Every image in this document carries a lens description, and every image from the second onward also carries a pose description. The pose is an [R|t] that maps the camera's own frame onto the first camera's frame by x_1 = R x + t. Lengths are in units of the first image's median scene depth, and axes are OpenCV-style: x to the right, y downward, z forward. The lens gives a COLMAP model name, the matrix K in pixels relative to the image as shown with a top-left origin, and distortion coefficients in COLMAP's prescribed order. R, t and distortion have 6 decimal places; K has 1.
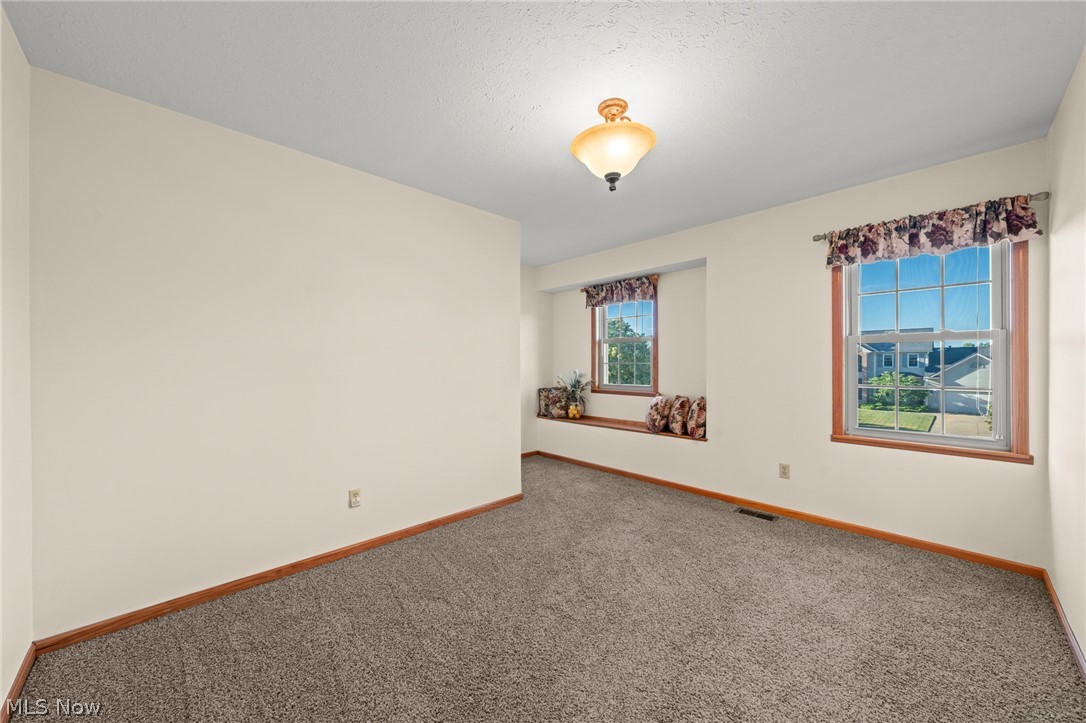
lens RADIAL K [[399.7, 0, 542.9], [0, 399.7, 365.3], [0, 0, 1]] dist [-0.009860, -0.000296]
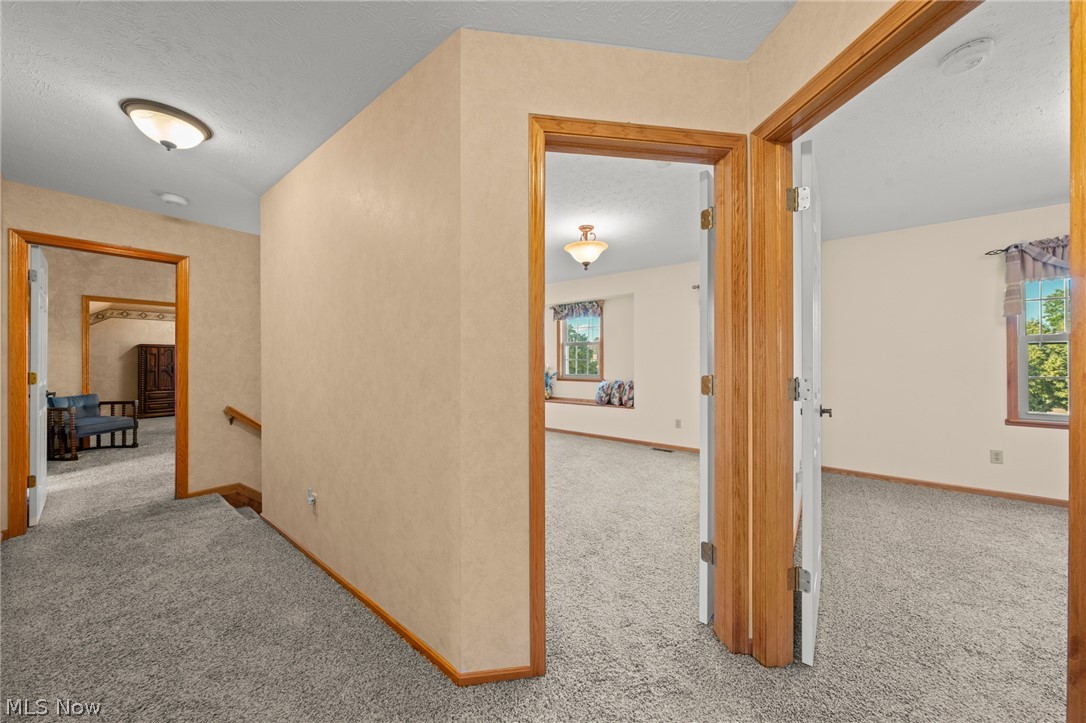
lens RADIAL K [[365.4, 0, 548.9], [0, 365.4, 361.0], [0, 0, 1]] dist [0.008330, 0.000095]
pose [[0.988616, 0.000443, 0.150457, -0.116830], [-0.000093, 0.999997, -0.002333, 0.003107], [-0.150458, 0.002293, 0.988614, -0.314413]]
